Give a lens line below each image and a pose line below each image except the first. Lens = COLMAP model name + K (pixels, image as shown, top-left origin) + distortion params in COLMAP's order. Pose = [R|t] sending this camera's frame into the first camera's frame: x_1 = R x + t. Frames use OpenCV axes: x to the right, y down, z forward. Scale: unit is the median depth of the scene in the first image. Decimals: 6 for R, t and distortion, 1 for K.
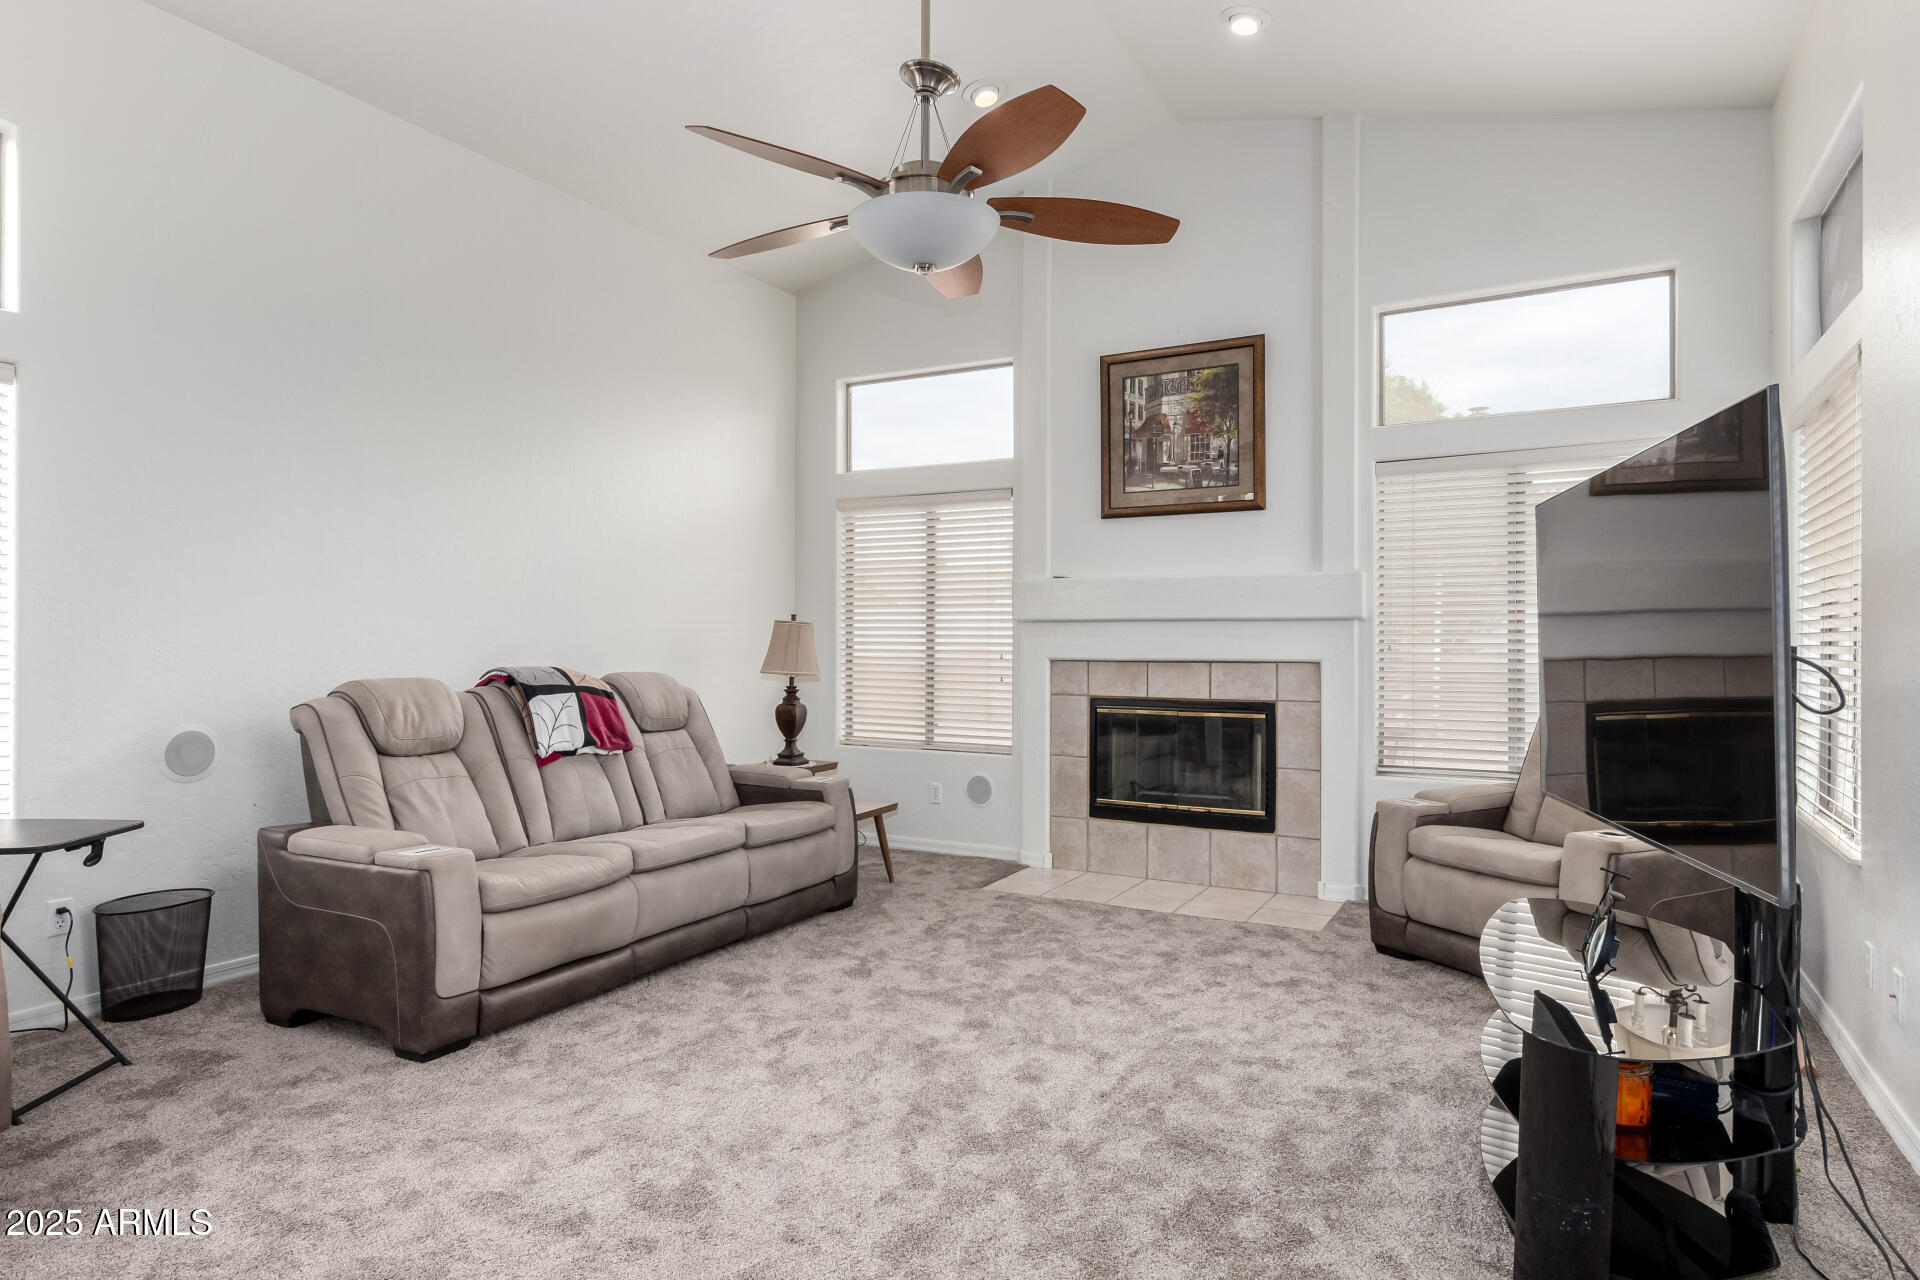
lens RADIAL K [[1093.8, 0, 962.2], [0, 1093.8, 641.7], [0, 0, 1]] dist [0.020765, 0.002300]
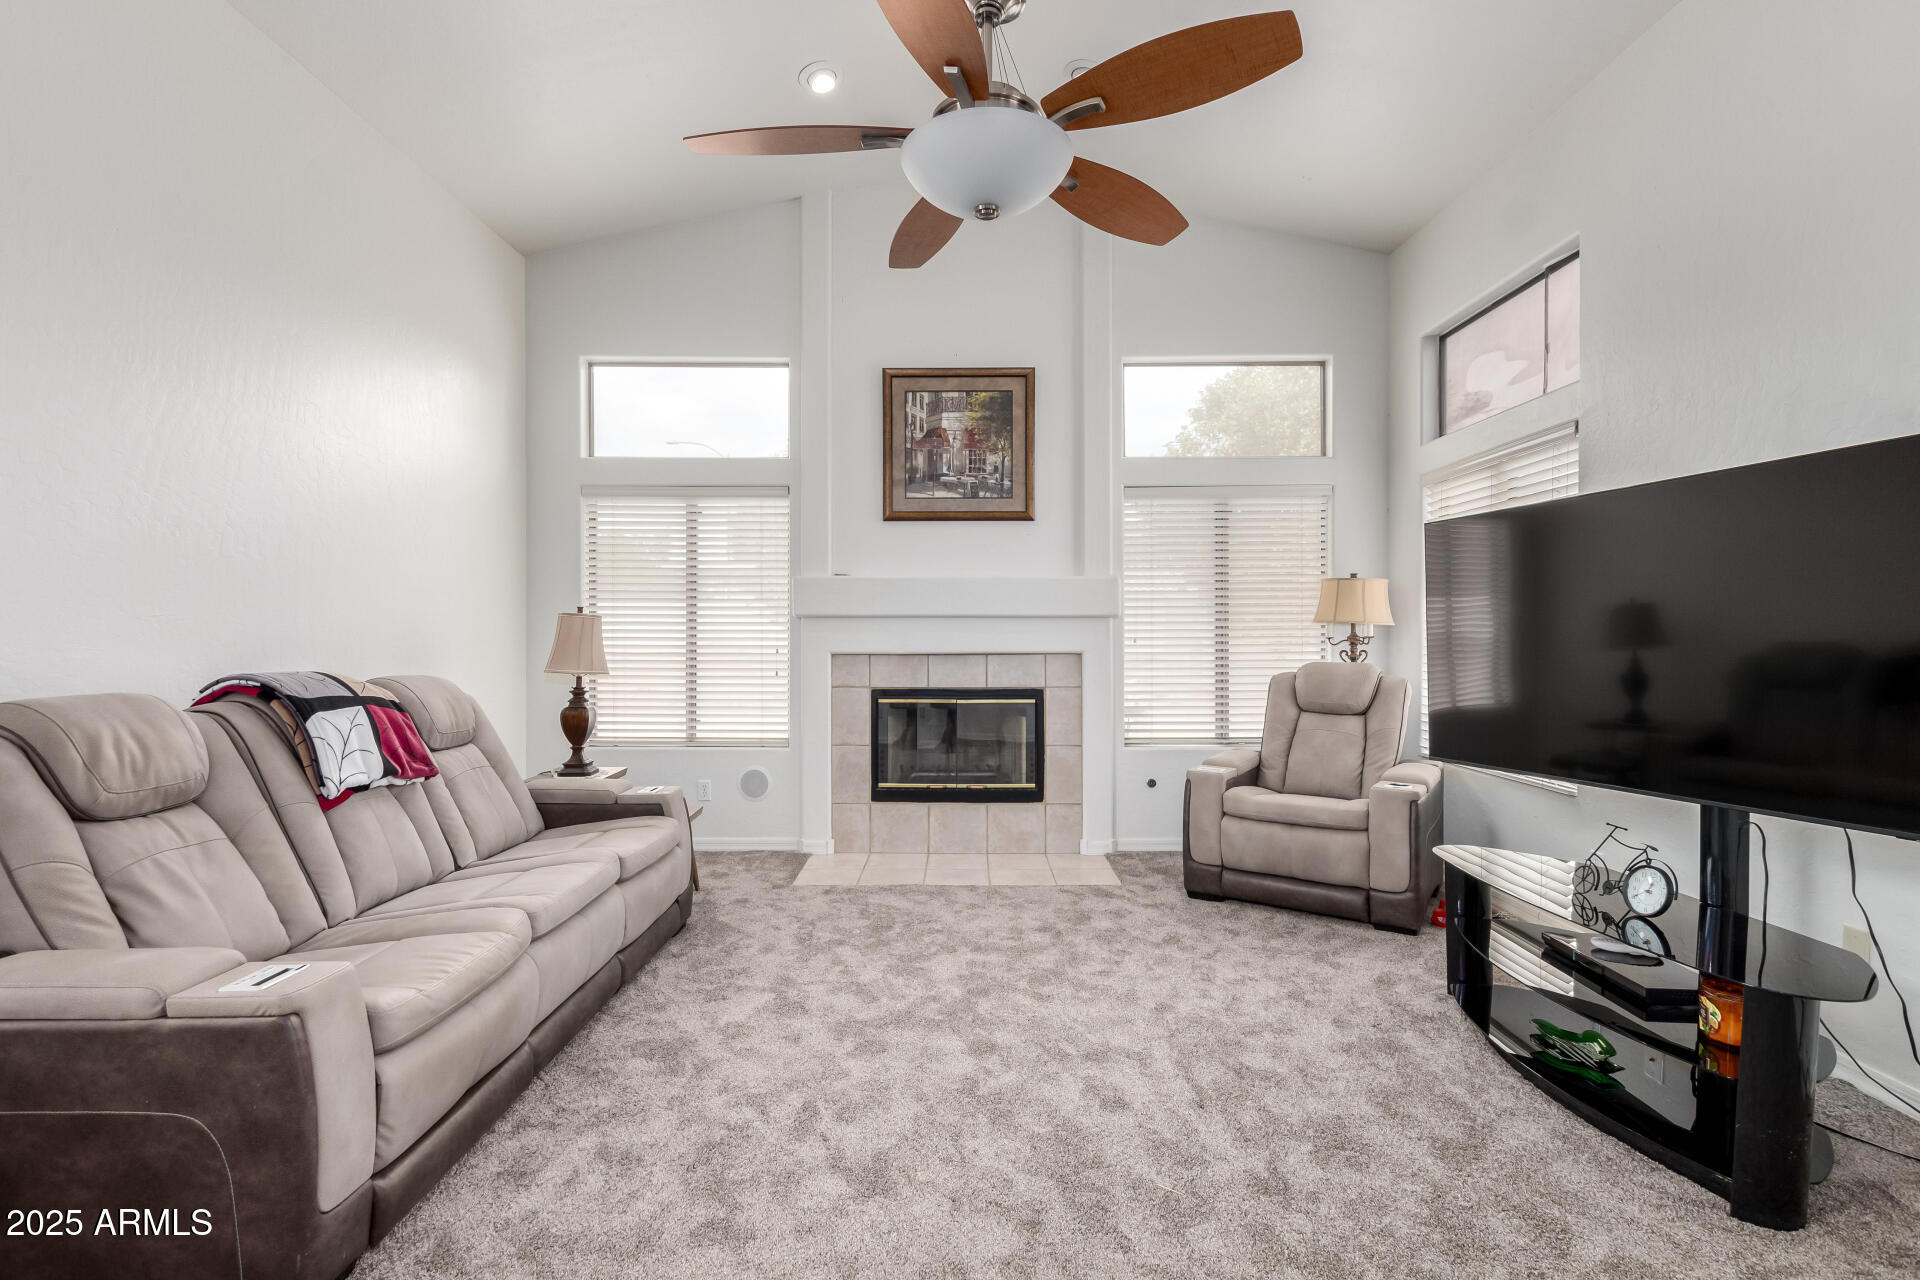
lens RADIAL K [[875.7, 0, 959.7], [0, 875.7, 640.0], [0, 0, 1]] dist [0.009848, -0.000106]
pose [[0.878435, -0.004099, 0.477845, -0.284297], [0.002308, 0.999988, 0.004336, 0.000101], [-0.477857, -0.002706, 0.878433, 0.283245]]
